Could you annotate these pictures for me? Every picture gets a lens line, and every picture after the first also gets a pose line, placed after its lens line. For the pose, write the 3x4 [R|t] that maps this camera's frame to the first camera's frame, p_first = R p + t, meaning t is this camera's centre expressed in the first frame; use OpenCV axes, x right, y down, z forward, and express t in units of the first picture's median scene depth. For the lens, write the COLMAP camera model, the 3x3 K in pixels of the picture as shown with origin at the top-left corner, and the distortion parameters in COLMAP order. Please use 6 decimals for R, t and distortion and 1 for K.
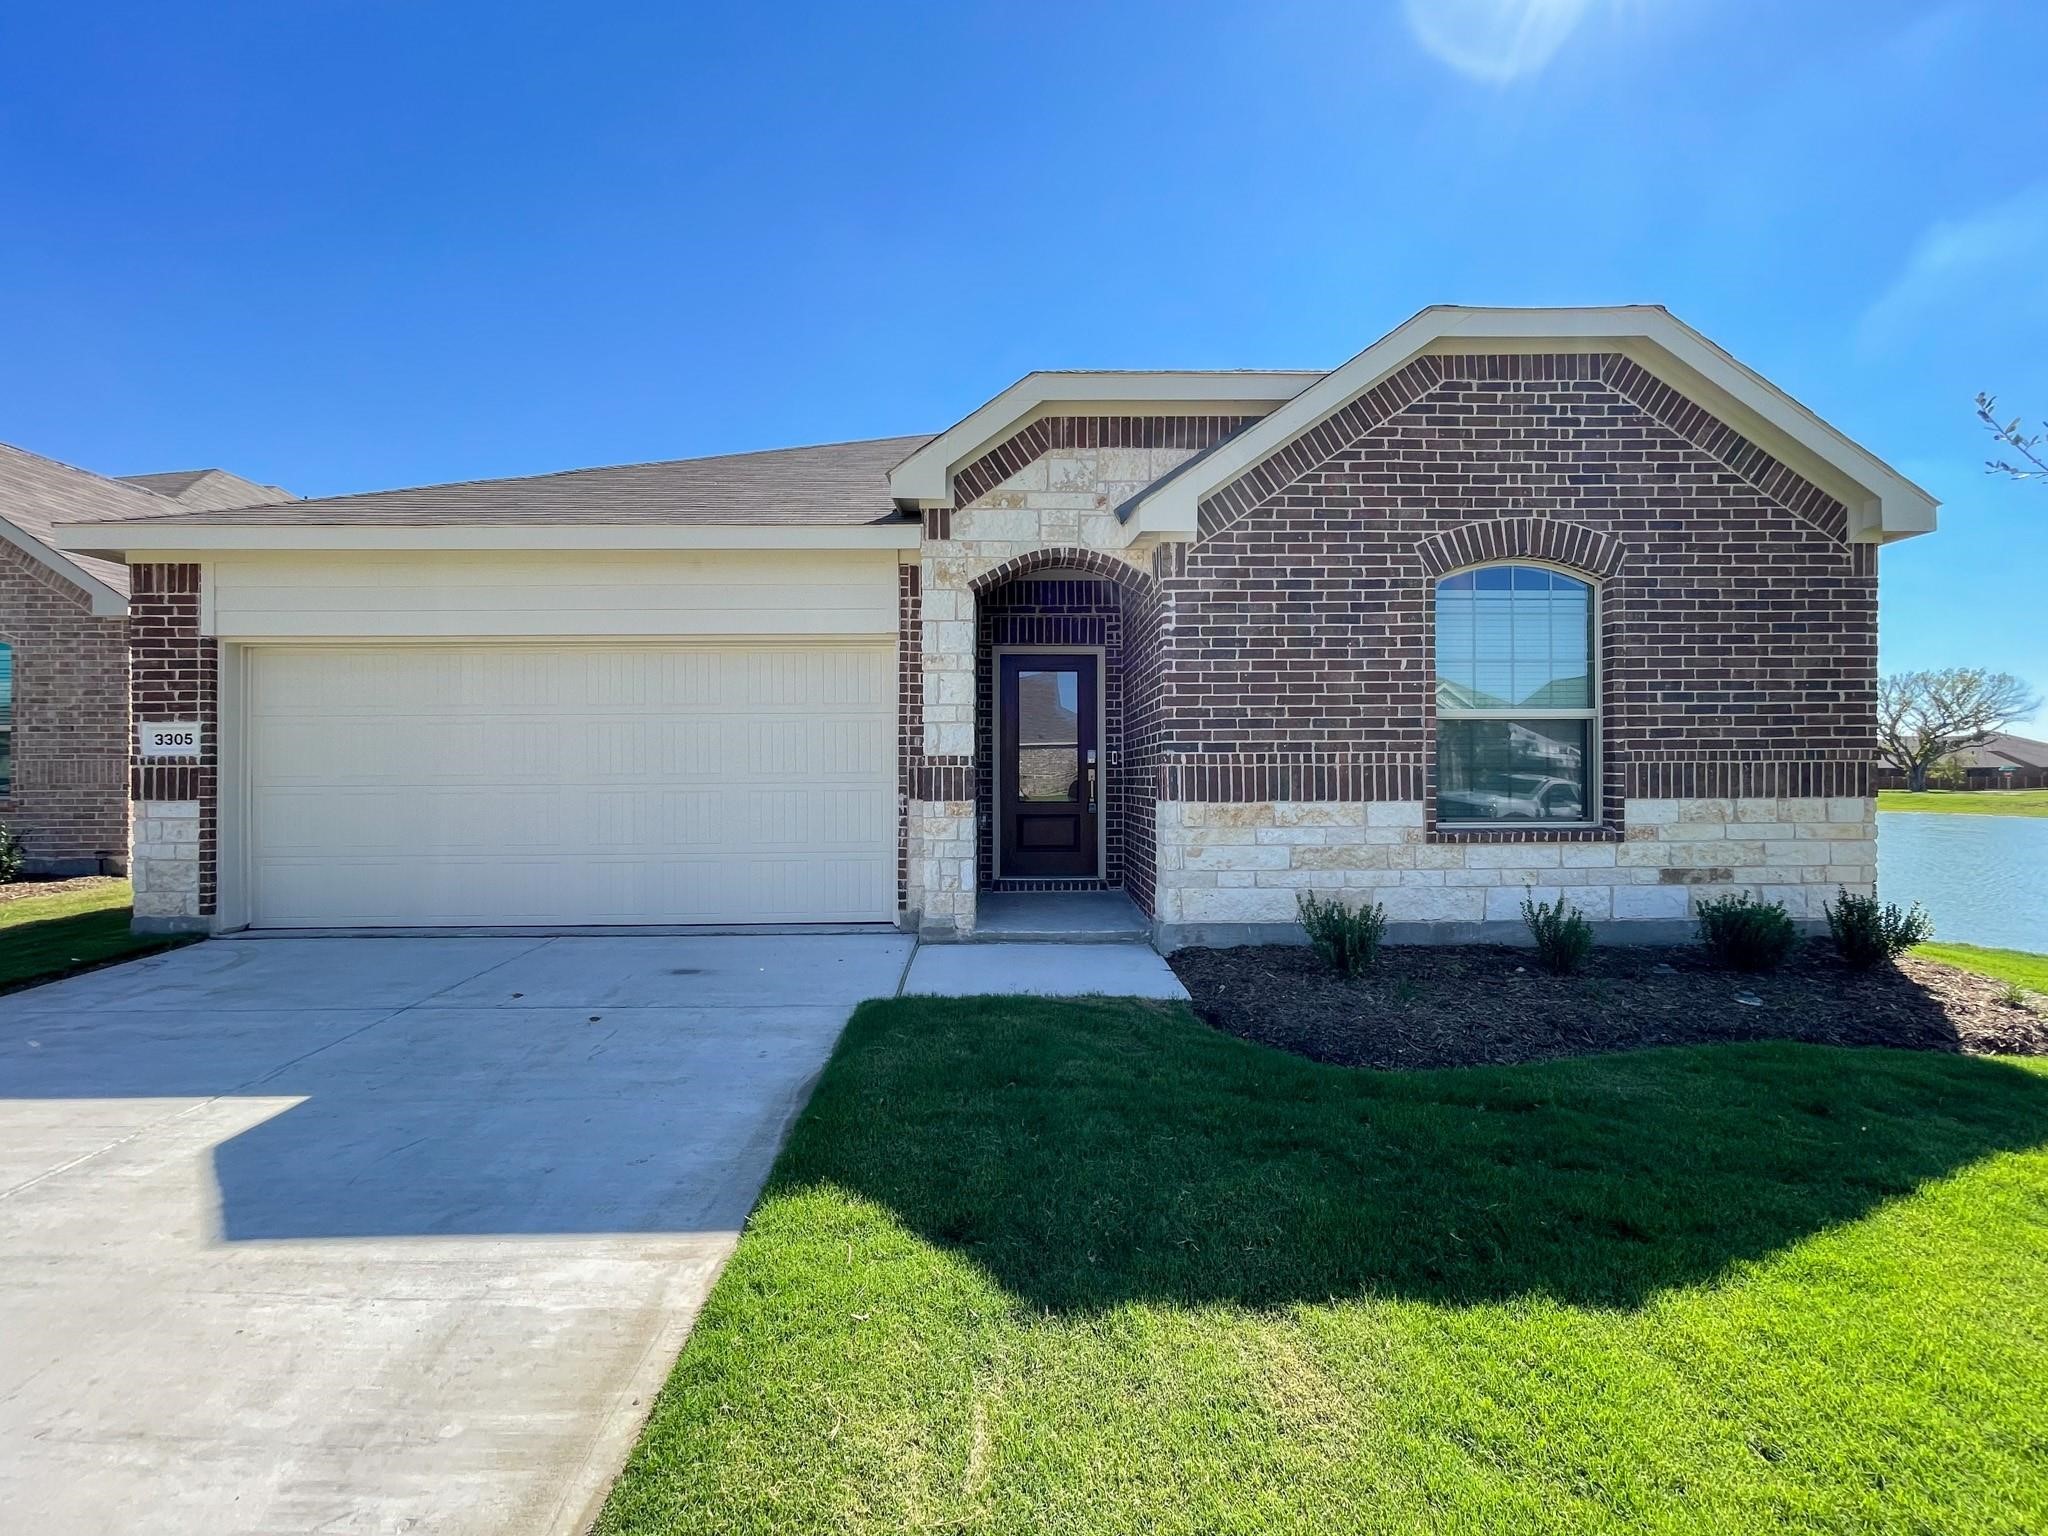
lens RADIAL K [[835.2, 0, 1028.4], [0, 835.2, 778.4], [0, 0, 1]] dist [-0.001124, 0.000338]
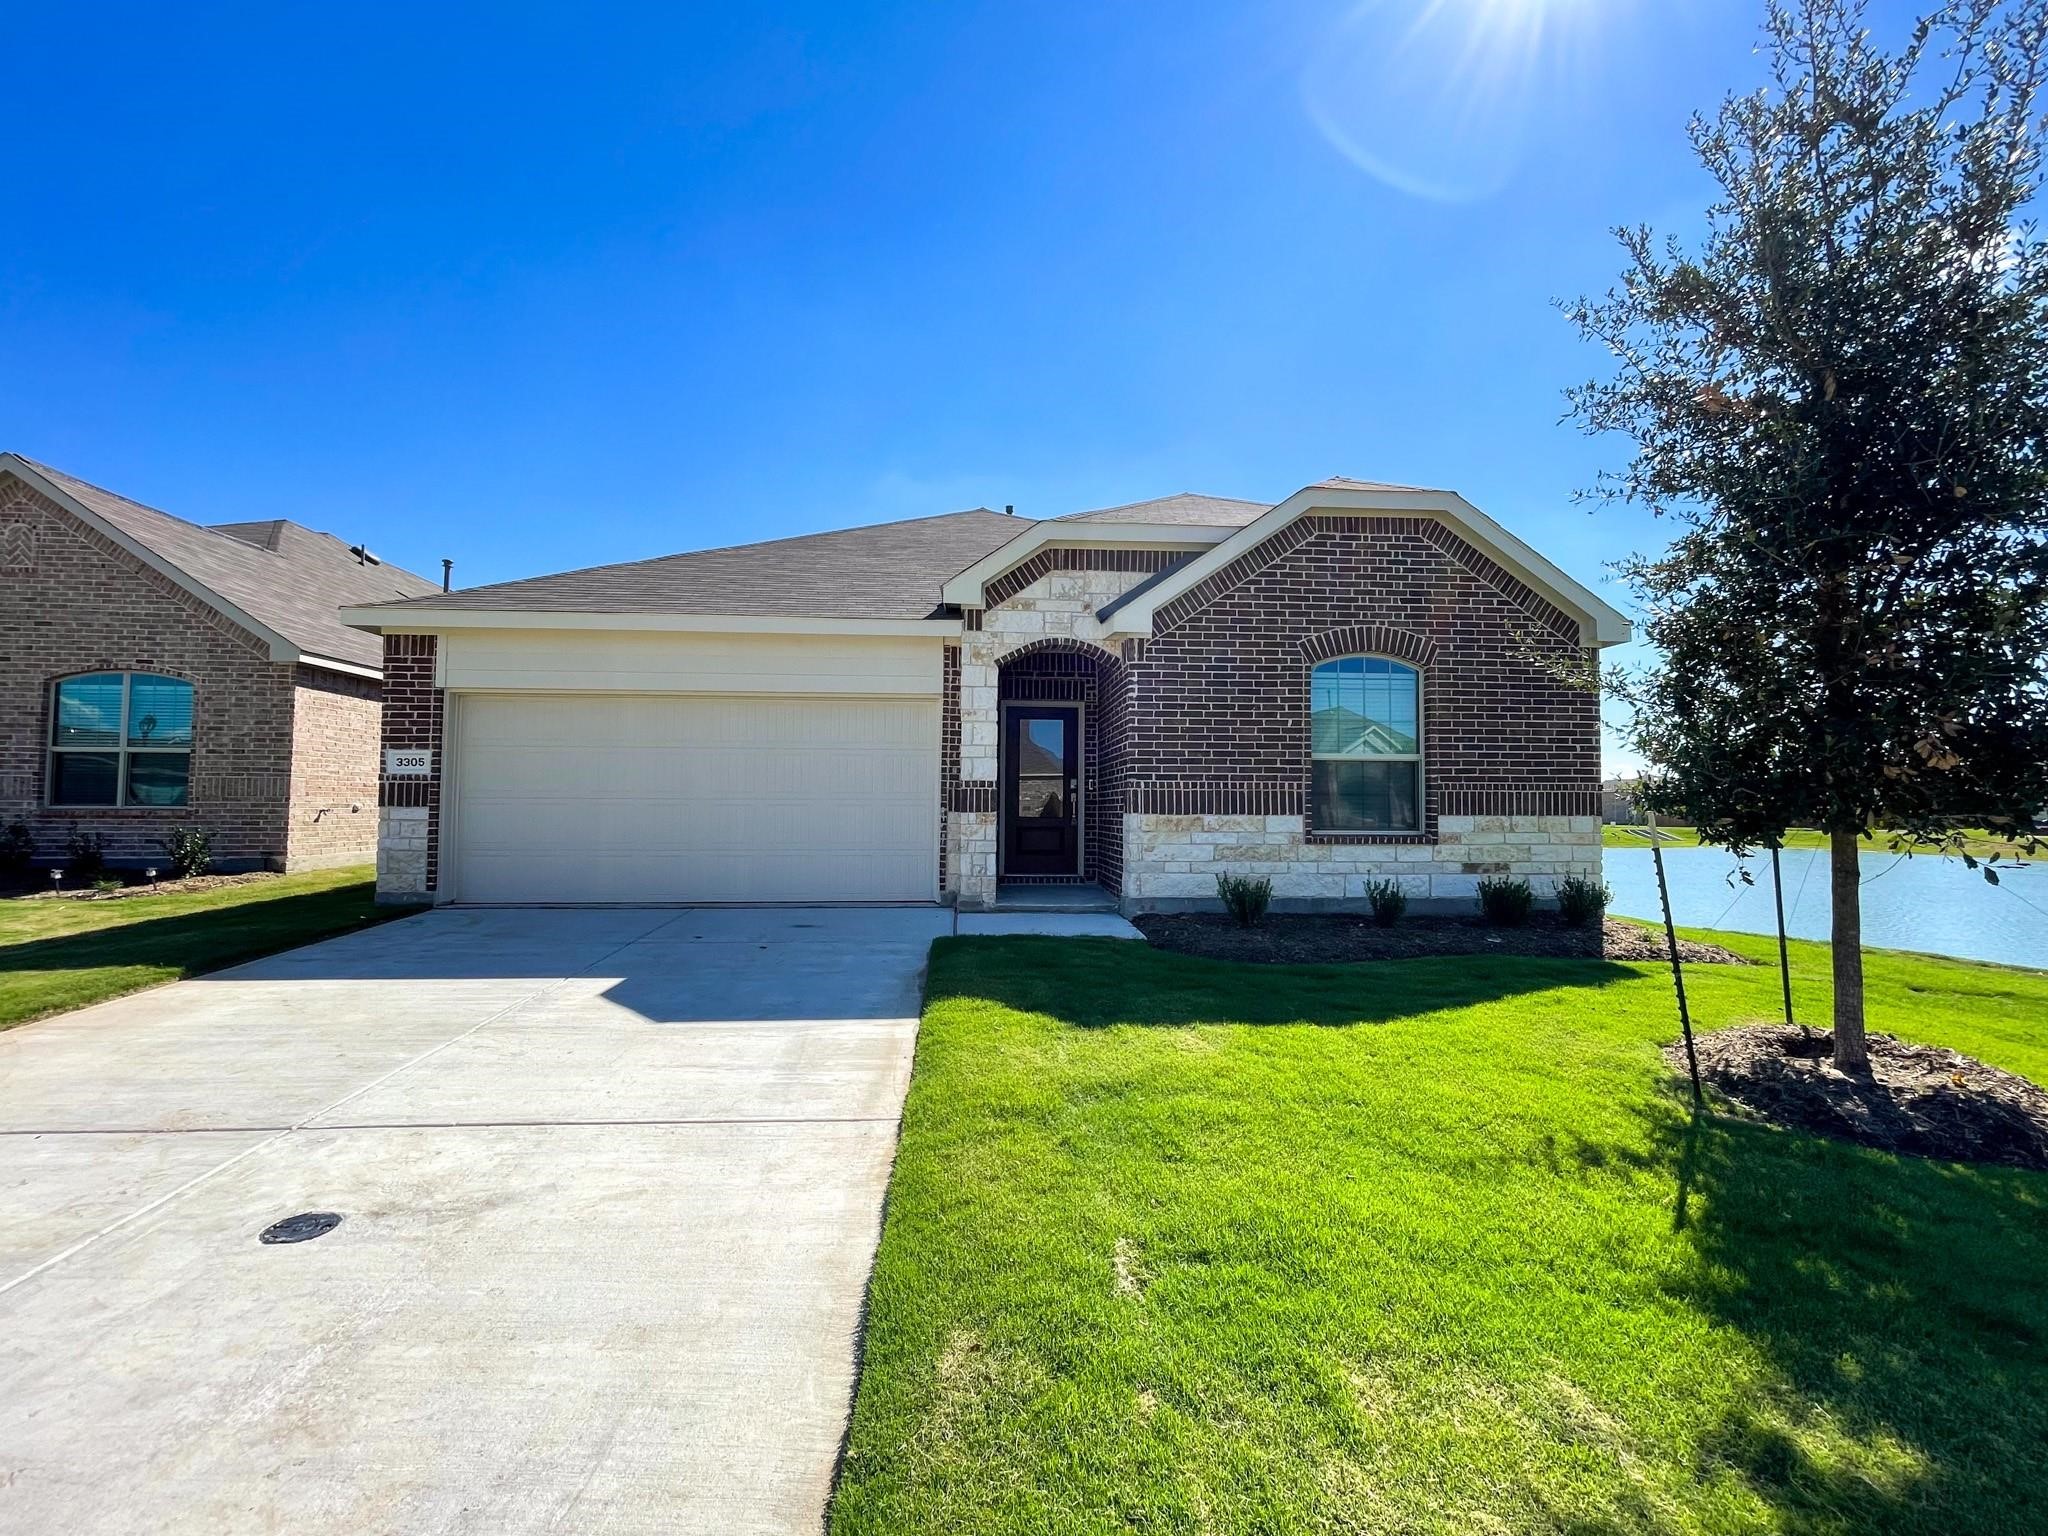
lens RADIAL K [[835.2, 0, 1028.4], [0, 835.2, 778.4], [0, 0, 1]] dist [-0.001124, 0.000338]
pose [[0.998669, 0.012351, 0.050084, -0.084946], [-0.010438, 0.999213, -0.038272, 0.022965], [-0.050517, 0.037698, 0.998011, -0.440079]]
